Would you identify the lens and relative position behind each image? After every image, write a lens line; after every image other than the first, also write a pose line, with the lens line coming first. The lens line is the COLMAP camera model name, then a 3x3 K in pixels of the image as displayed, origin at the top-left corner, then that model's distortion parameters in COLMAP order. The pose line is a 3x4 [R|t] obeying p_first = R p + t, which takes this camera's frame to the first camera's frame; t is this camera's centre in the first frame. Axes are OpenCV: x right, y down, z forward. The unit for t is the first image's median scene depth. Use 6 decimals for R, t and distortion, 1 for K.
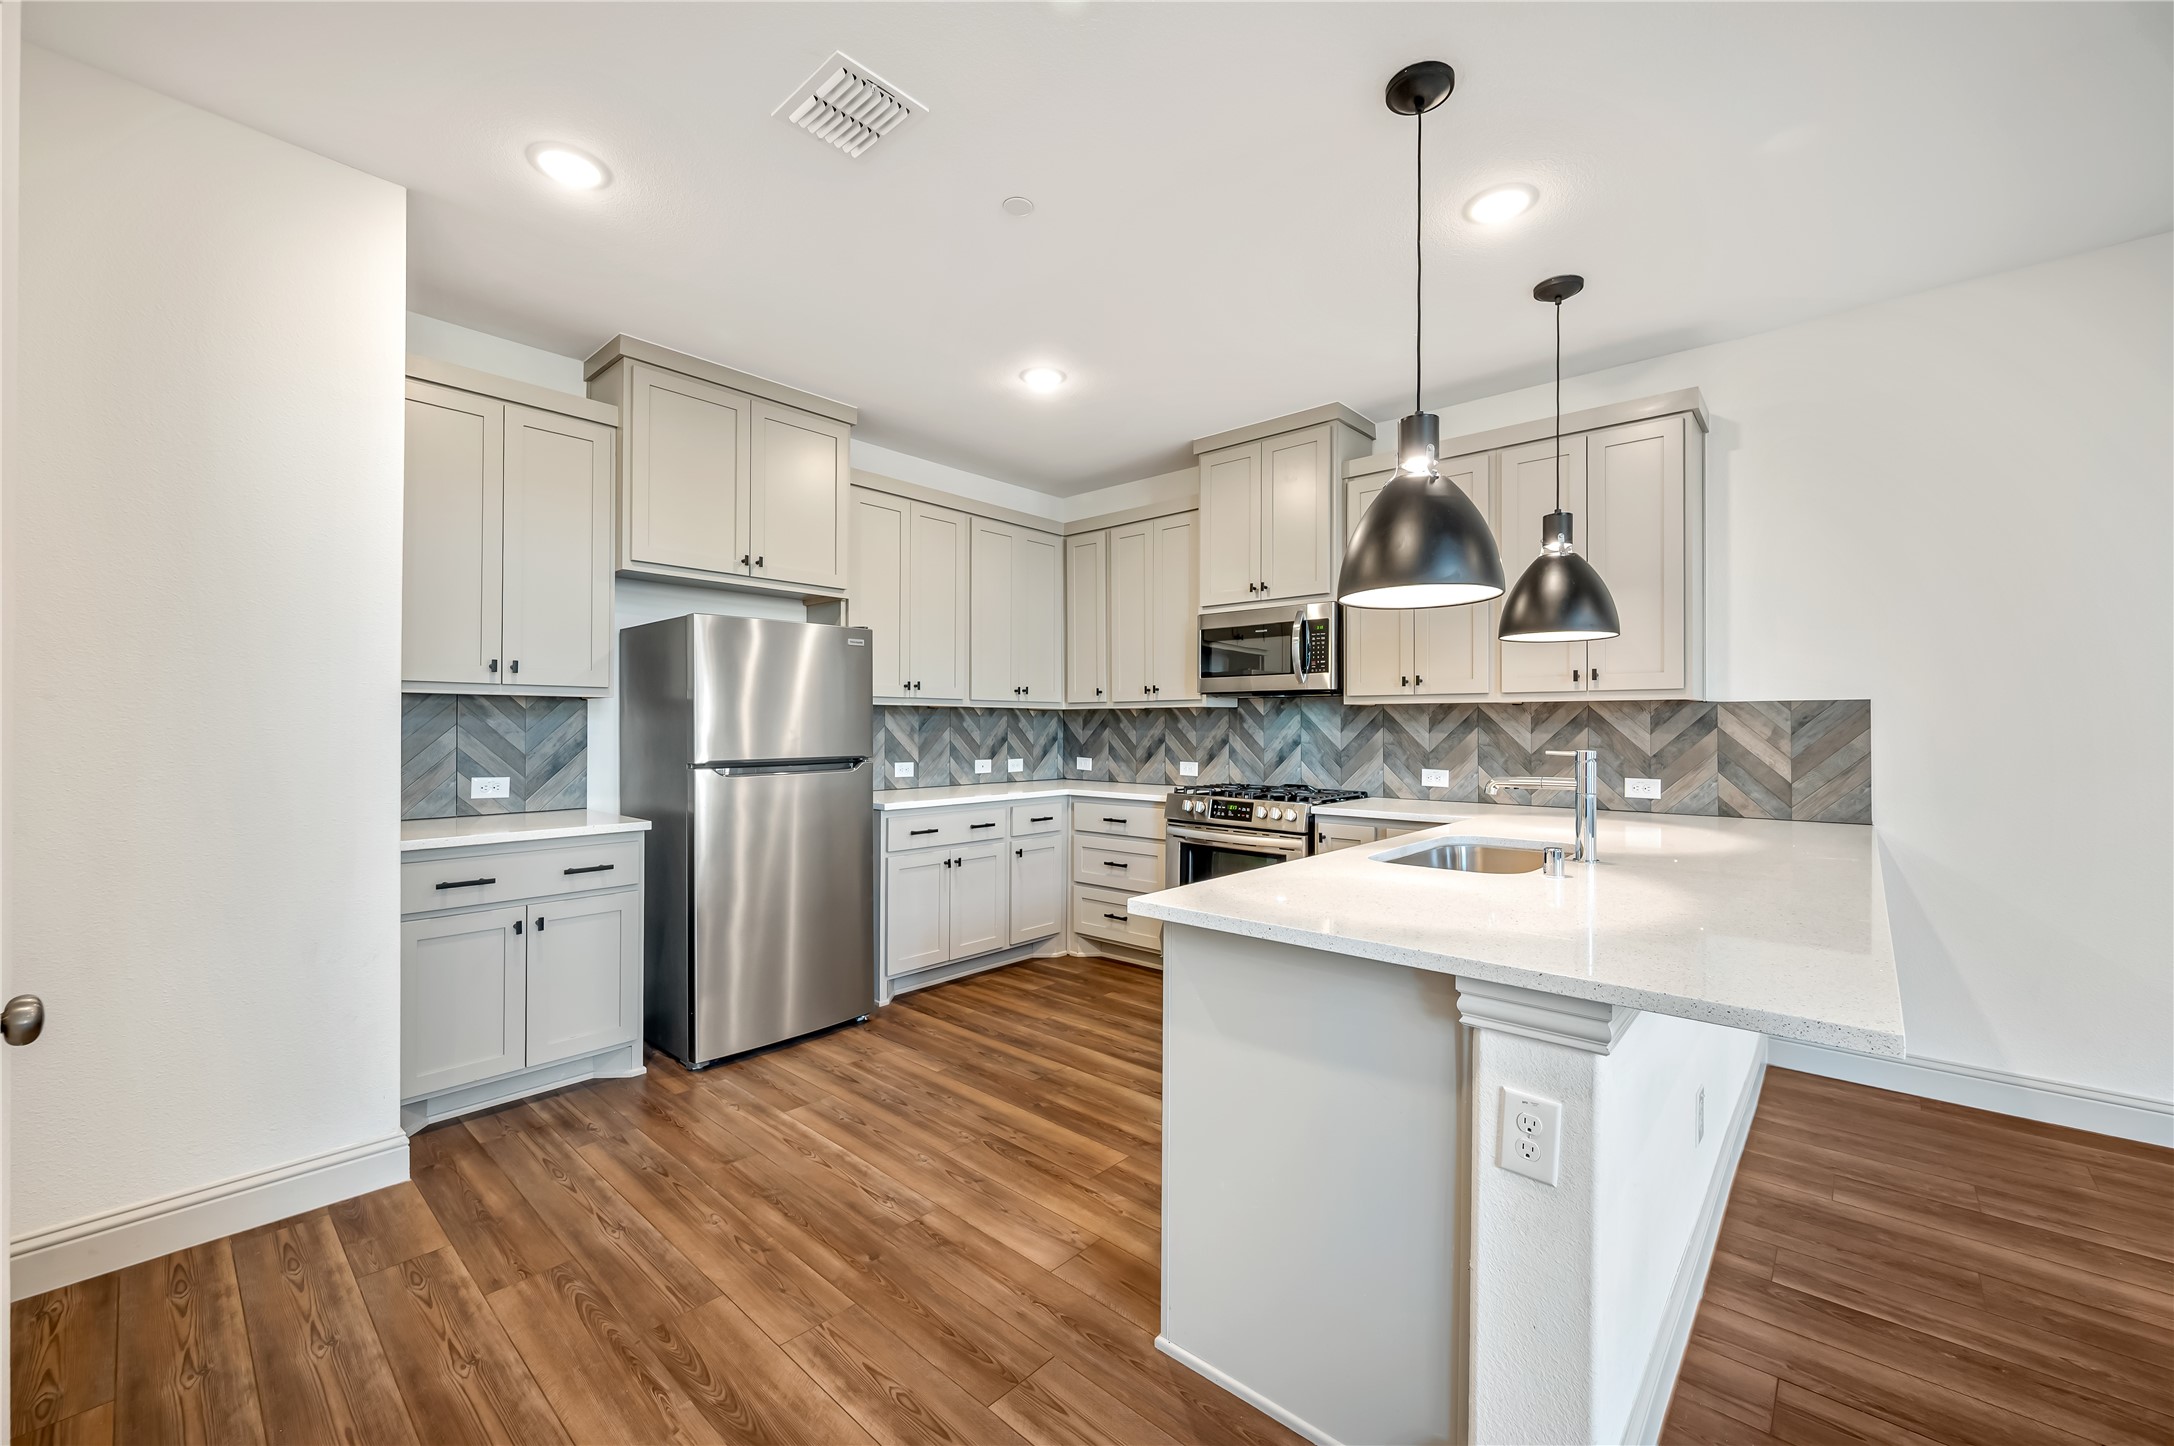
lens RADIAL K [[861.0, 0, 1085.4], [0, 861.0, 723.2], [0, 0, 1]] dist [0.000107, 0.000243]
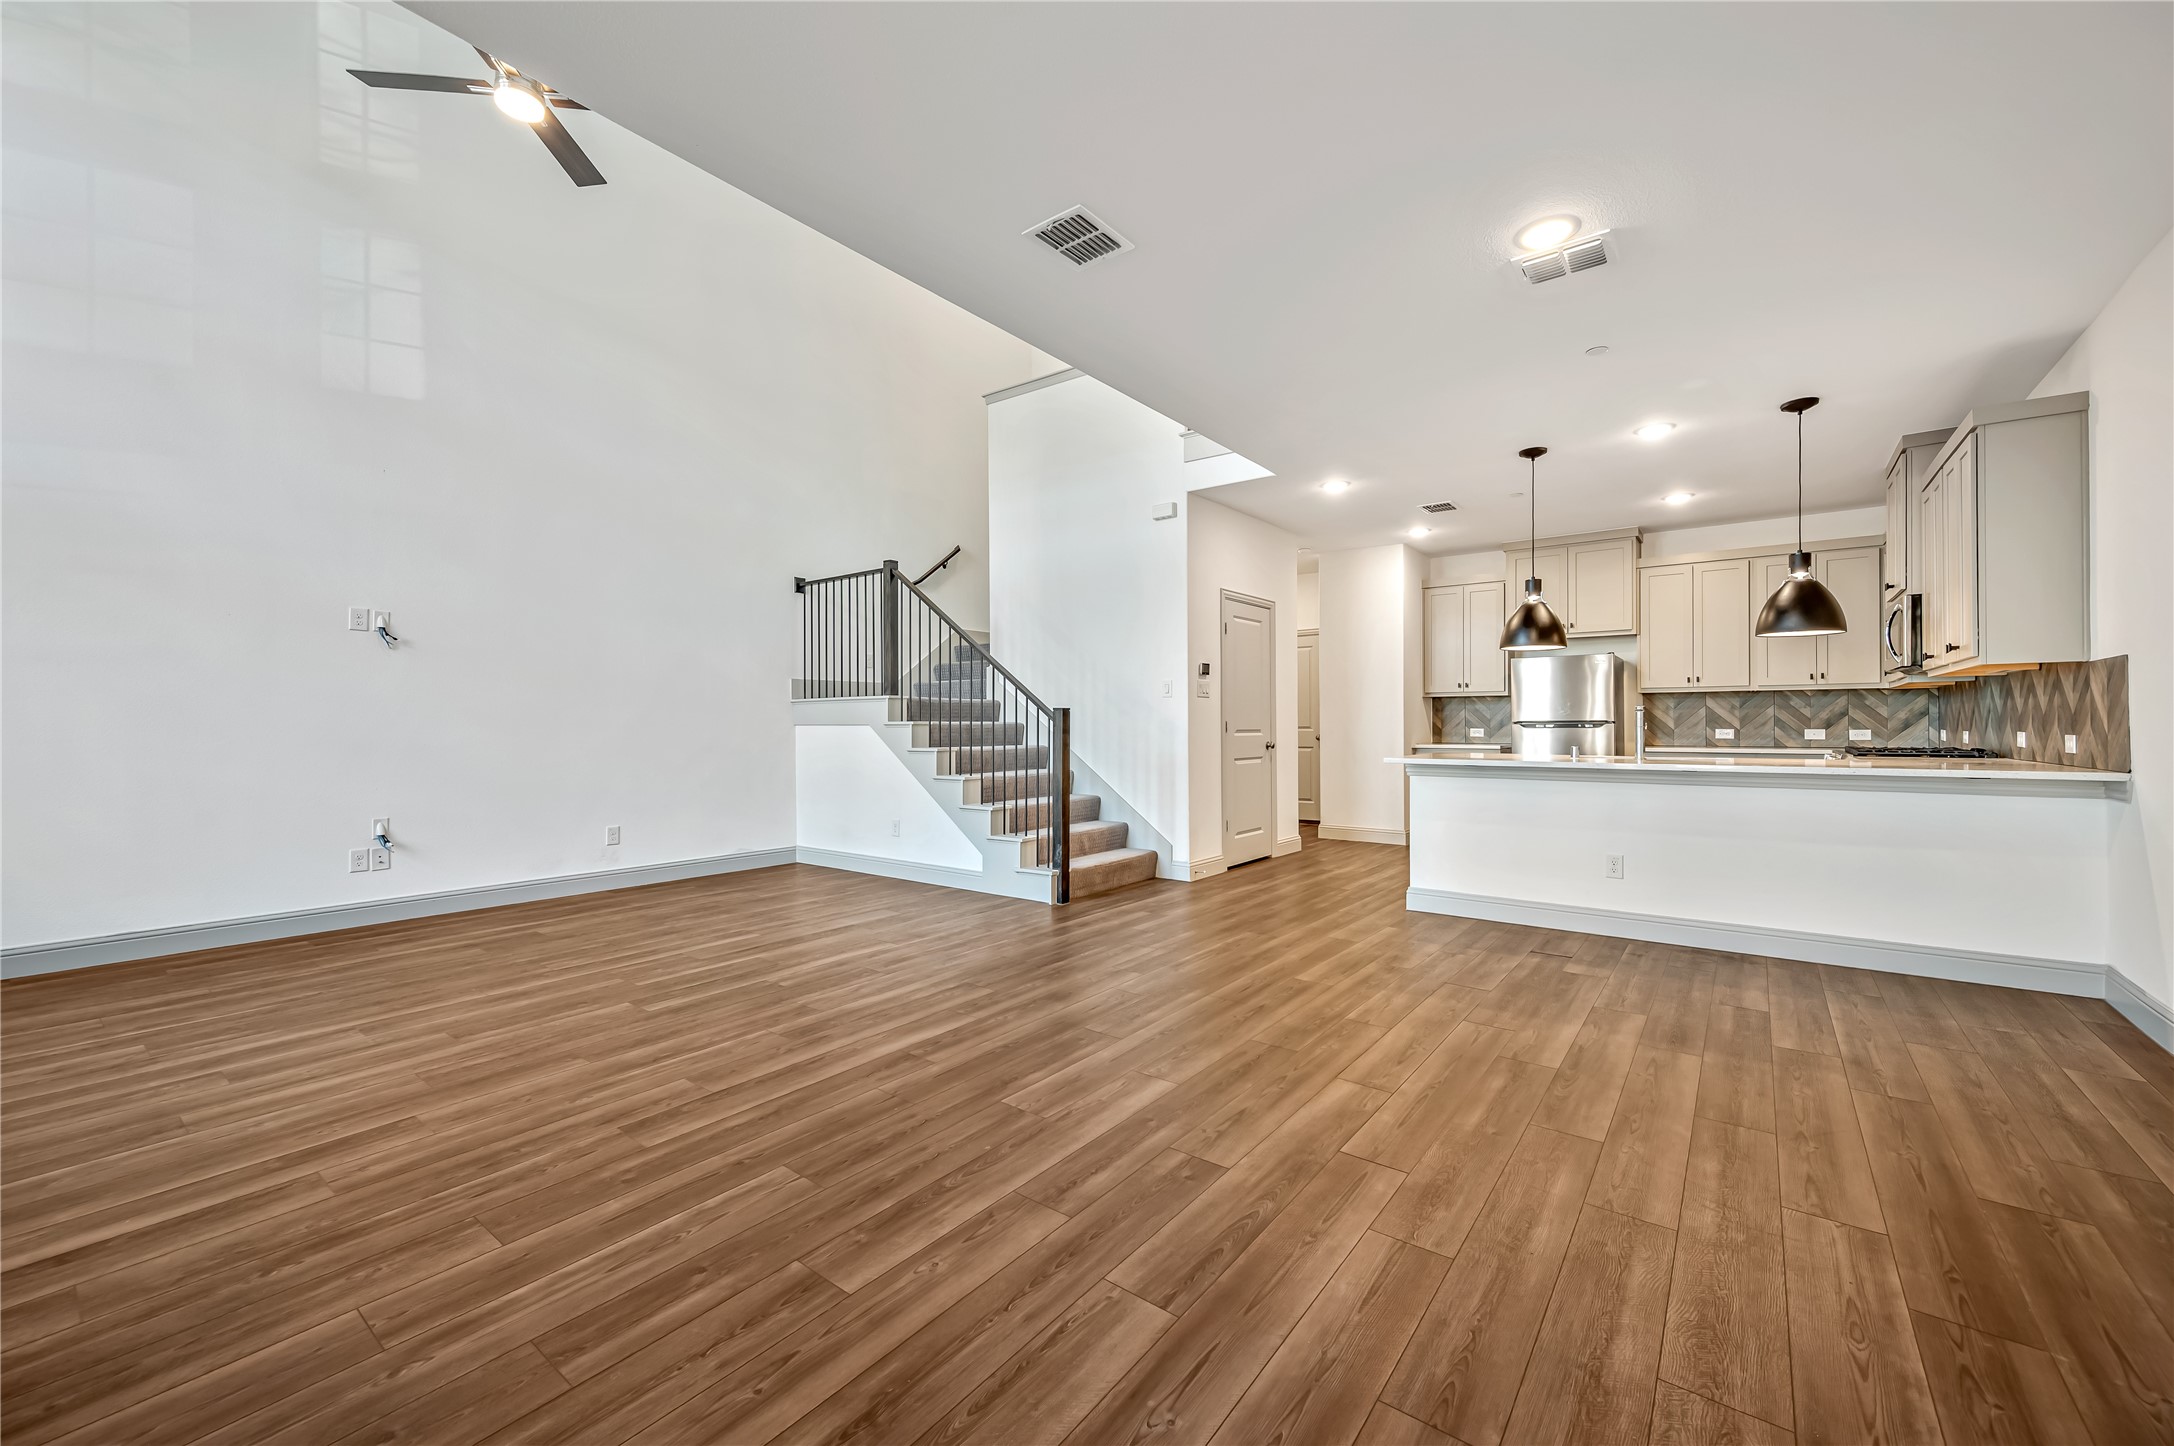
lens RADIAL K [[861.0, 0, 1101.8], [0, 861.0, 723.7], [0, 0, 1]] dist [0.000107, 0.000243]
pose [[0.088507, -0.002607, -0.996072, 1.471434], [0.003794, 0.999990, -0.002280, 0.043431], [0.996068, -0.003577, 0.088516, -0.276266]]
